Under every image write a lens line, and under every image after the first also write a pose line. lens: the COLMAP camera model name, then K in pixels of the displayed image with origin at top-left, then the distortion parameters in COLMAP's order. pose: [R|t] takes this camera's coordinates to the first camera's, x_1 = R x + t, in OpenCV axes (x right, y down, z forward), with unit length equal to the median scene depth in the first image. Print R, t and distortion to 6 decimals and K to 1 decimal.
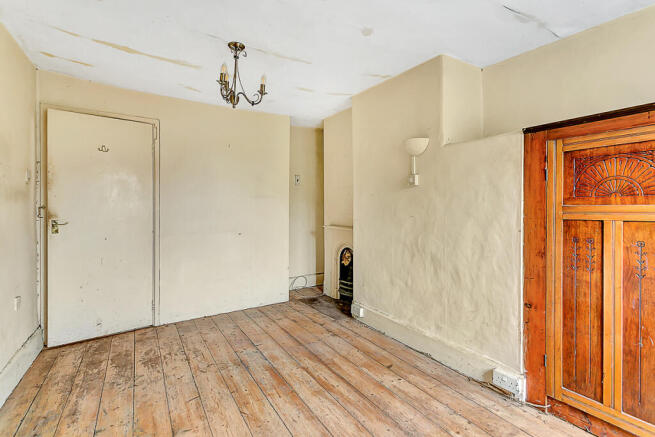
lens RADIAL K [[312.8, 0, 328.3], [0, 312.8, 210.2], [0, 0, 1]] dist [0.002431, 0.000759]
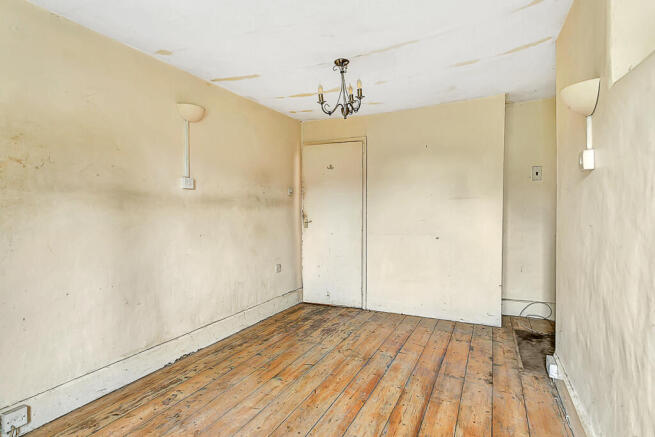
lens RADIAL K [[317.7, 0, 326.6], [0, 317.7, 216.0], [0, 0, 1]] dist [0.000574, 0.000404]
pose [[0.513298, 0.011910, -0.858128, 0.540871], [-0.002797, 0.999922, 0.012205, -0.002111], [0.858206, -0.003864, 0.513291, 0.329186]]
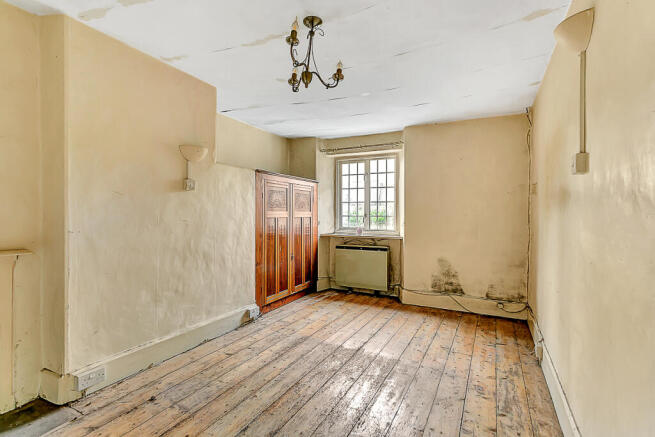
lens RADIAL K [[308.5, 0, 328.7], [0, 308.5, 214.6], [0, 0, 1]] dist [0.000472, 0.000151]
pose [[-0.505458, -0.004053, 0.862842, -0.870677], [0.002696, 0.999977, 0.006276, -0.003015], [-0.862847, 0.005499, -0.505435, 1.174515]]
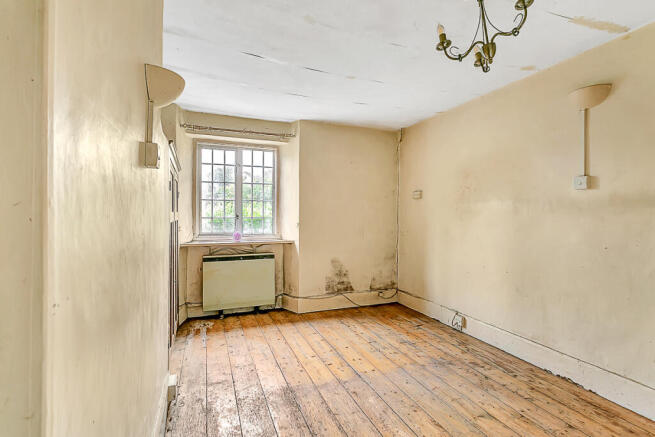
lens RADIAL K [[317.7, 0, 326.6], [0, 317.7, 216.0], [0, 0, 1]] dist [0.000574, 0.000404]
pose [[-0.981758, -0.004036, 0.190092, -0.074902], [-0.001371, 0.999899, 0.014147, -0.013101], [-0.190130, 0.013629, -0.981664, 1.487570]]
